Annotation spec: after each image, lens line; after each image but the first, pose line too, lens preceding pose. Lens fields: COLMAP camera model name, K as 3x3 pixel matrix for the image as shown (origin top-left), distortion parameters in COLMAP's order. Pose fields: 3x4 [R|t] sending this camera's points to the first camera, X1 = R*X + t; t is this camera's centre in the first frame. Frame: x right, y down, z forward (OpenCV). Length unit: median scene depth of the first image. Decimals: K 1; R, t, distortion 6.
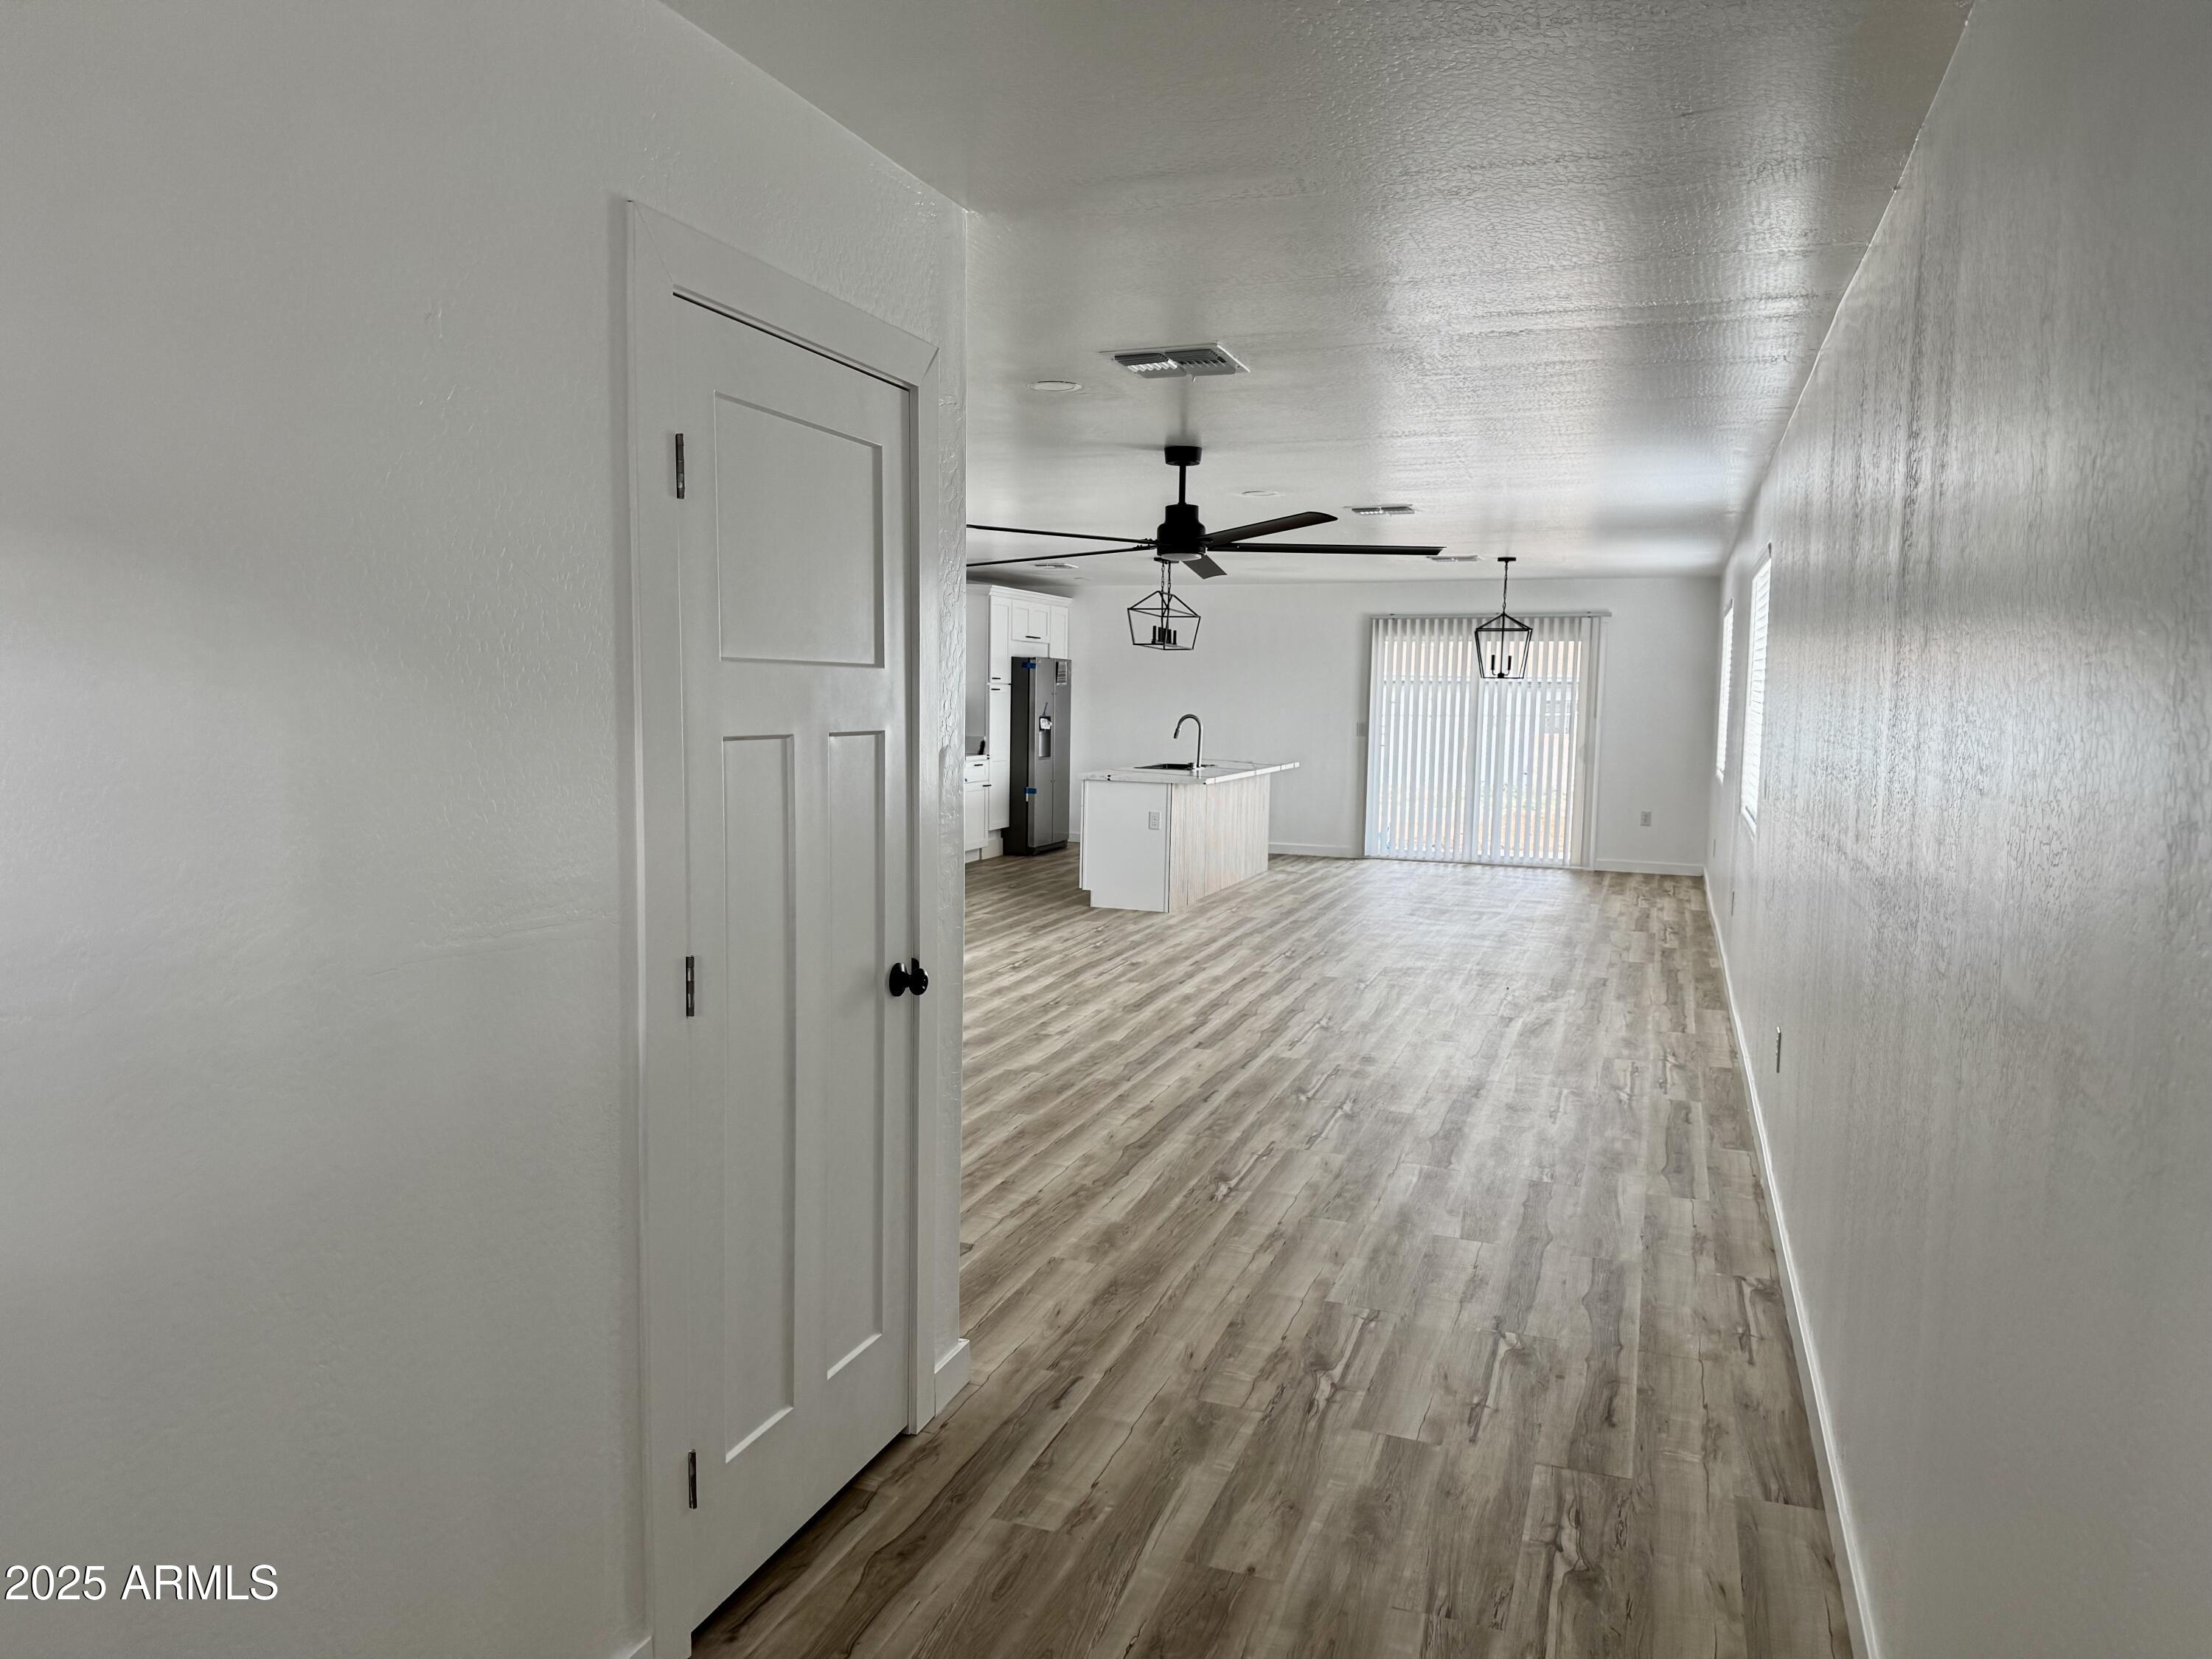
lens RADIAL K [[1651.6, 0, 1094.4], [0, 1651.6, 827.7], [0, 0, 1]] dist [0.041282, -0.067917]
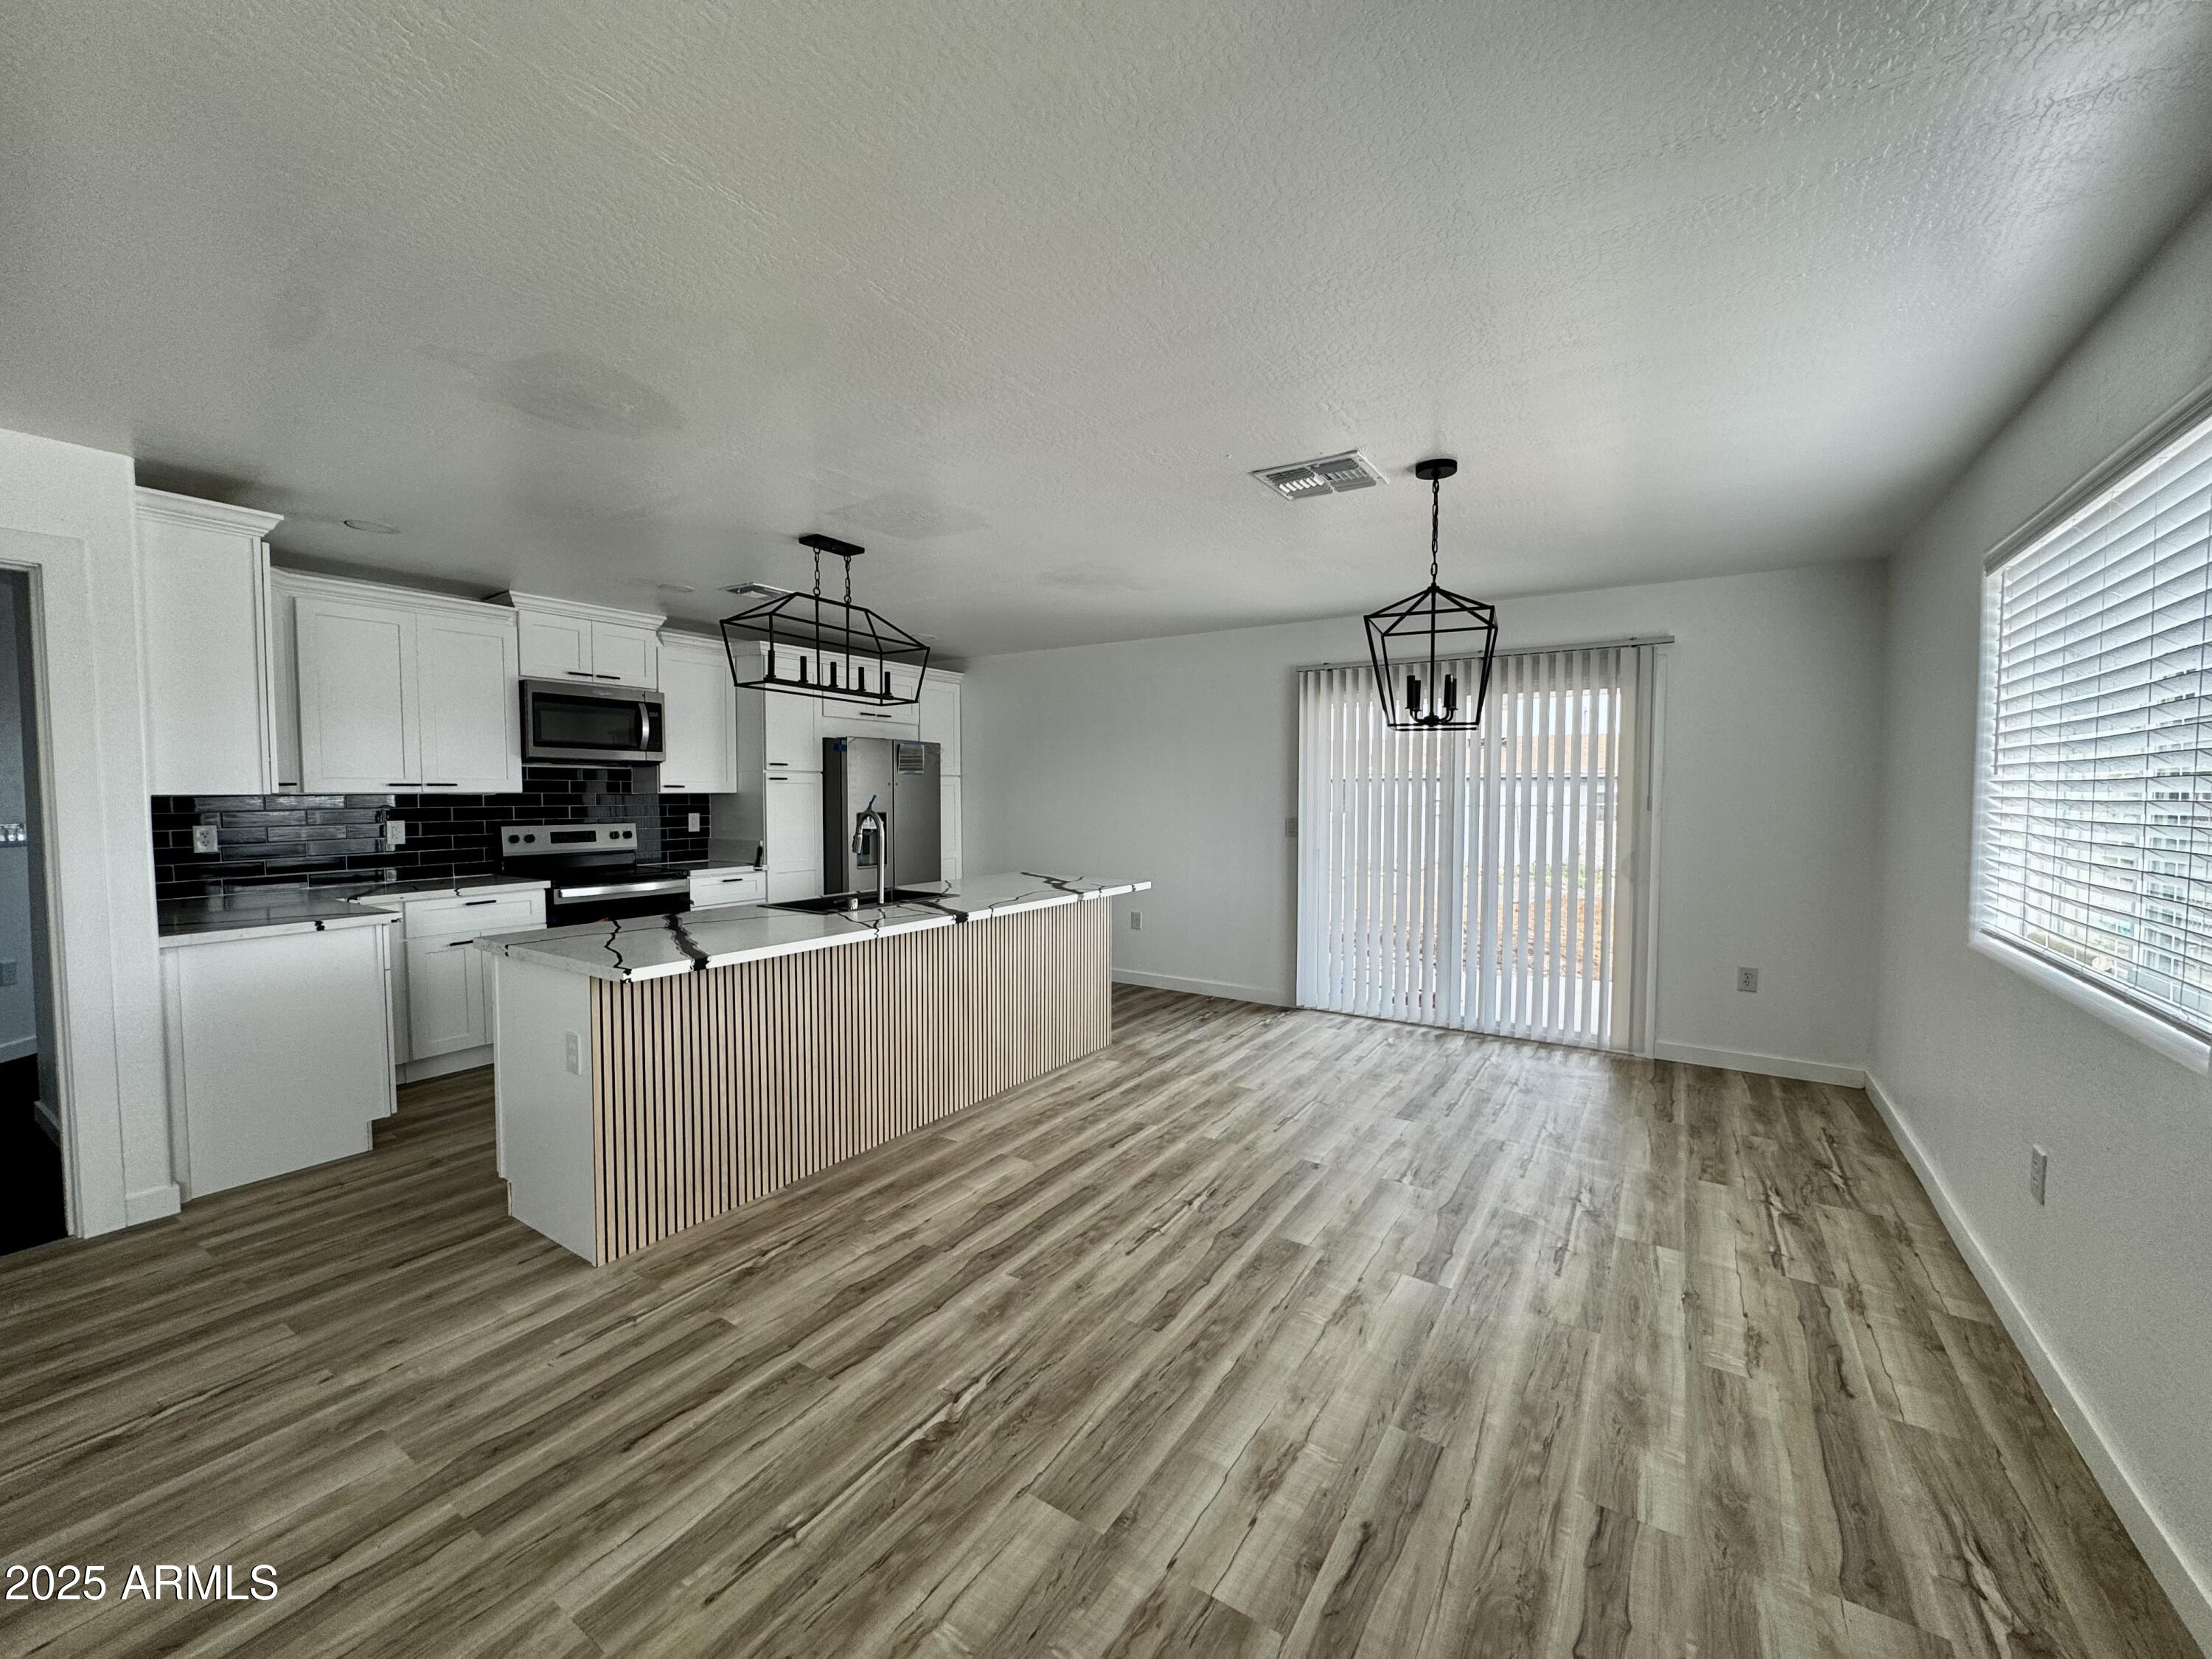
lens RADIAL K [[886.1, 0, 1105.0], [0, 886.1, 815.2], [0, 0, 1]] dist [0.002528, 0.000567]
pose [[0.969002, -0.005715, -0.246985, 0.257326], [-0.004667, 0.999131, -0.041428, -0.067788], [0.247007, 0.041297, 0.968133, 0.865312]]
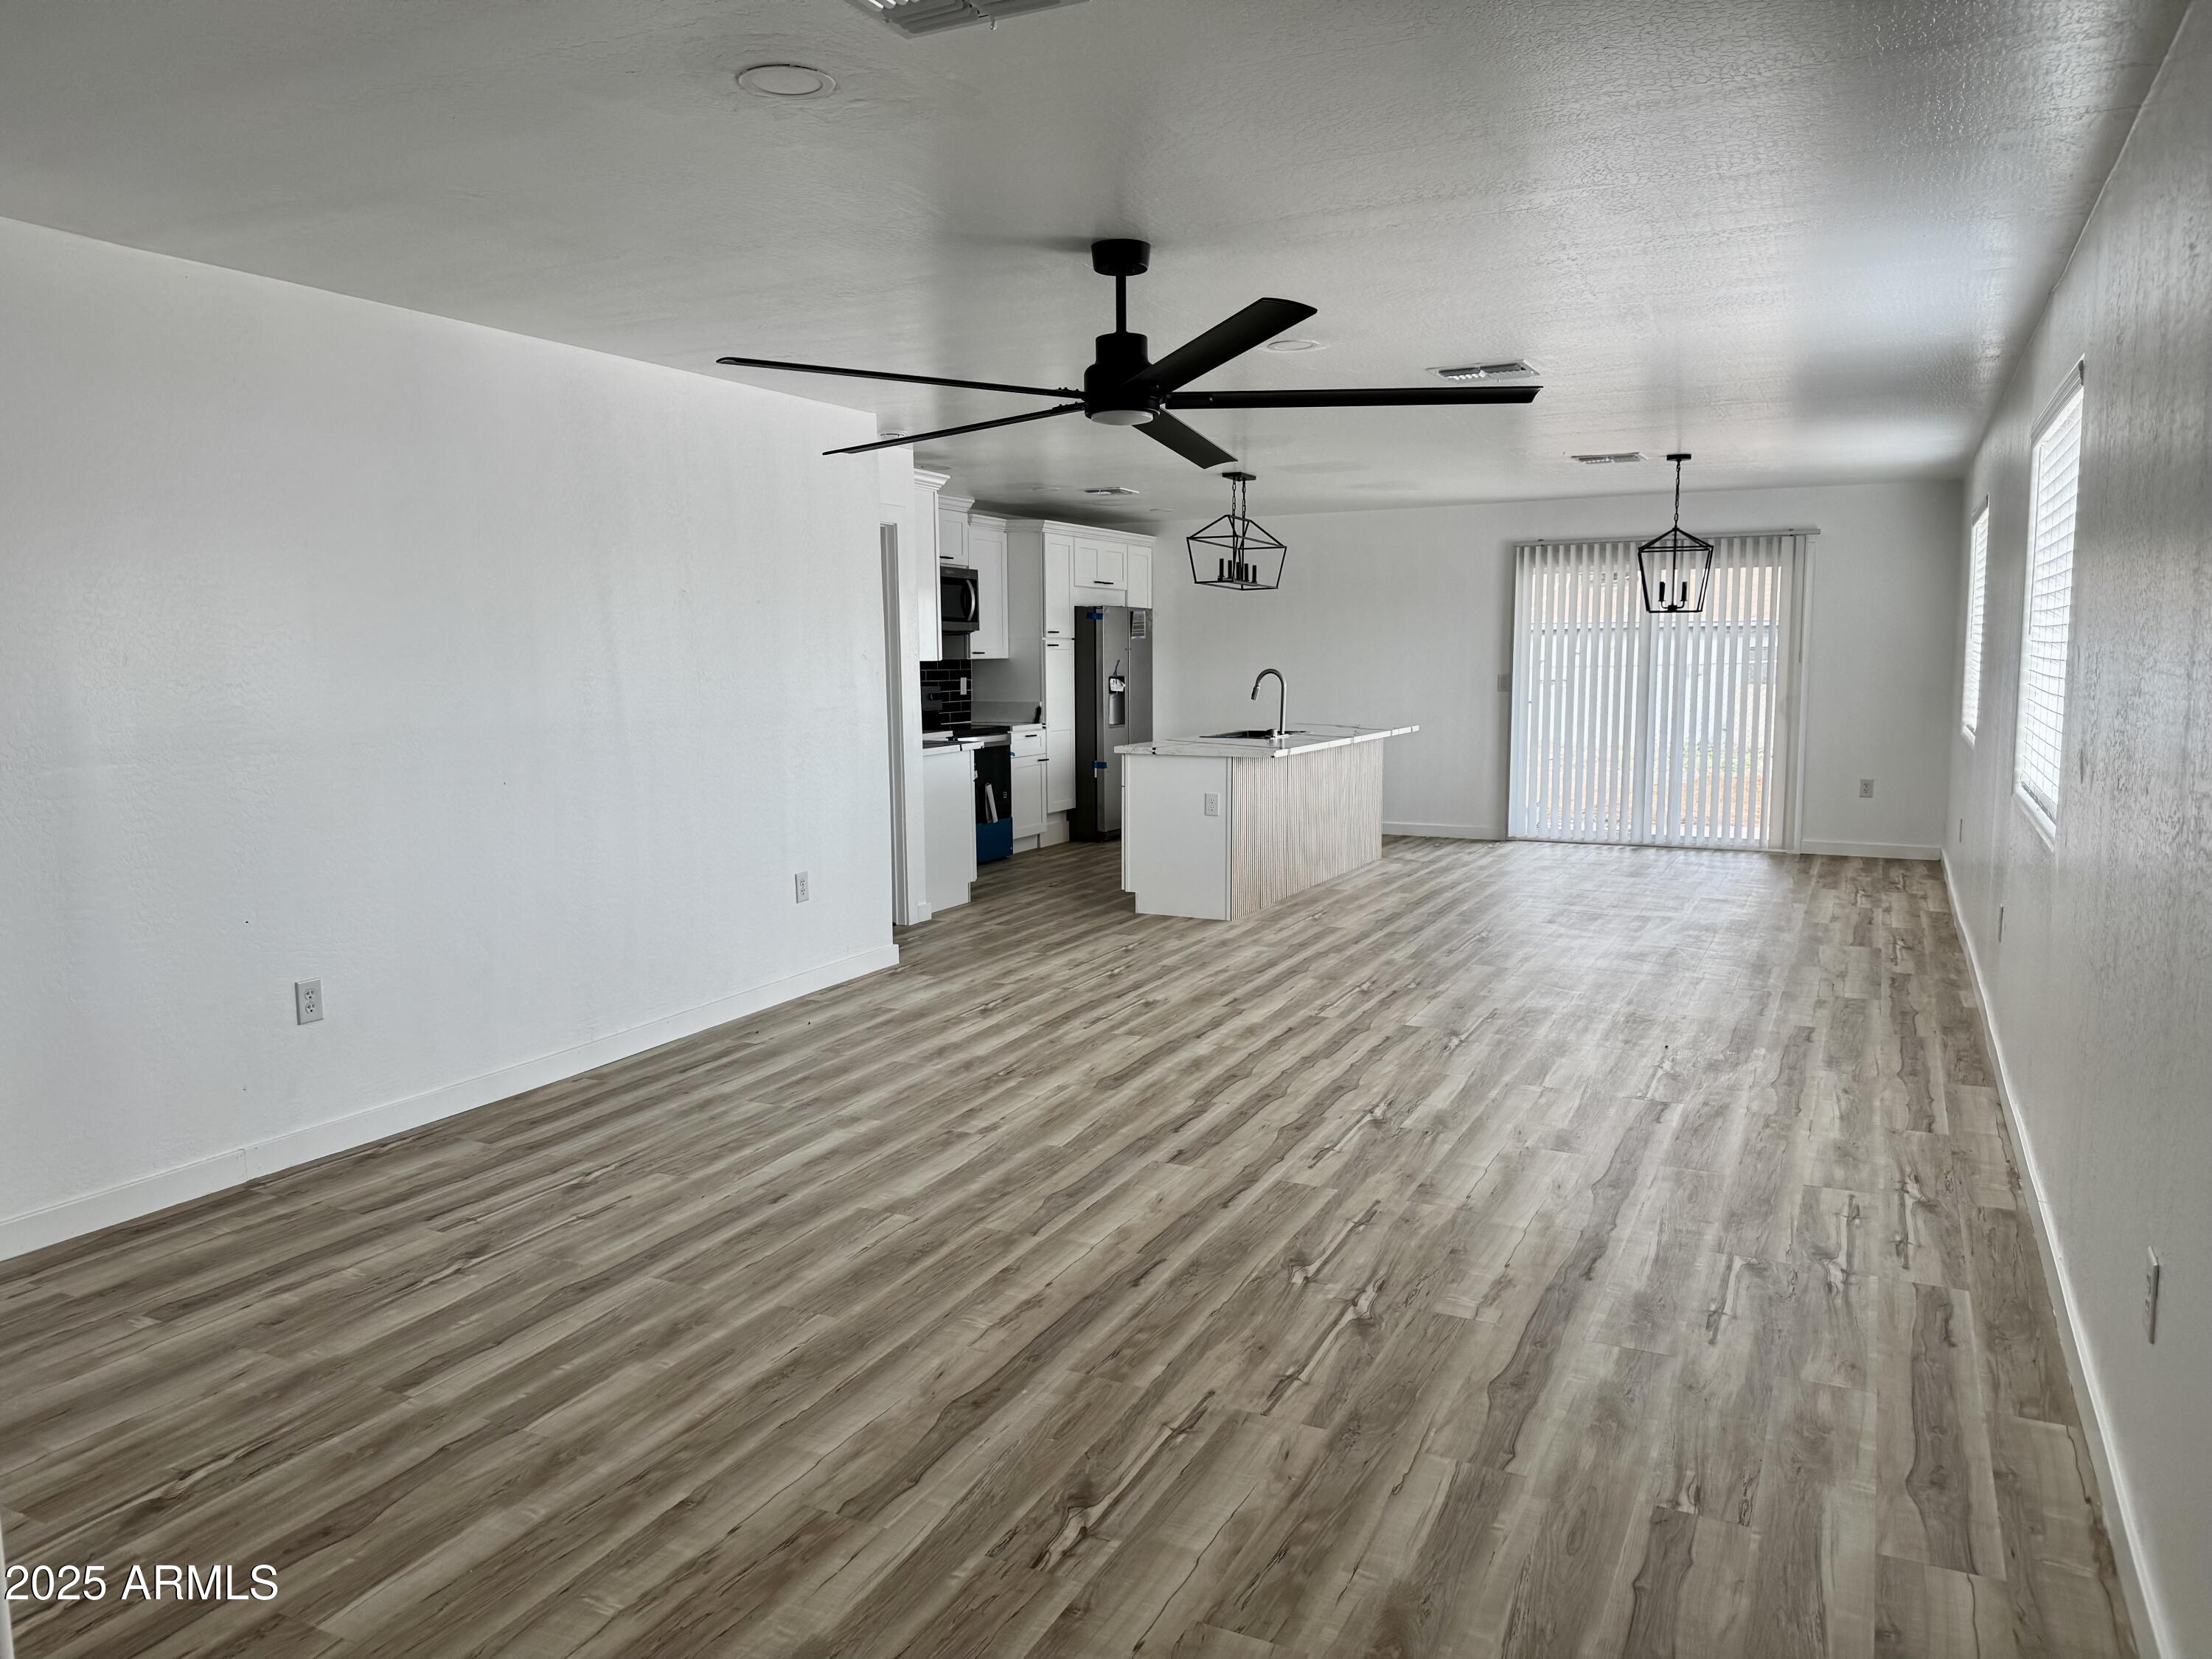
lens RADIAL K [[1651.6, 0, 1092.7], [0, 1651.6, 841.8], [0, 0, 1]] dist [0.041282, -0.067917]
pose [[0.993630, -0.008987, -0.112332, 0.072692], [0.012505, 0.999452, 0.030658, -0.012216], [0.111995, -0.031867, 0.993198, 0.227298]]
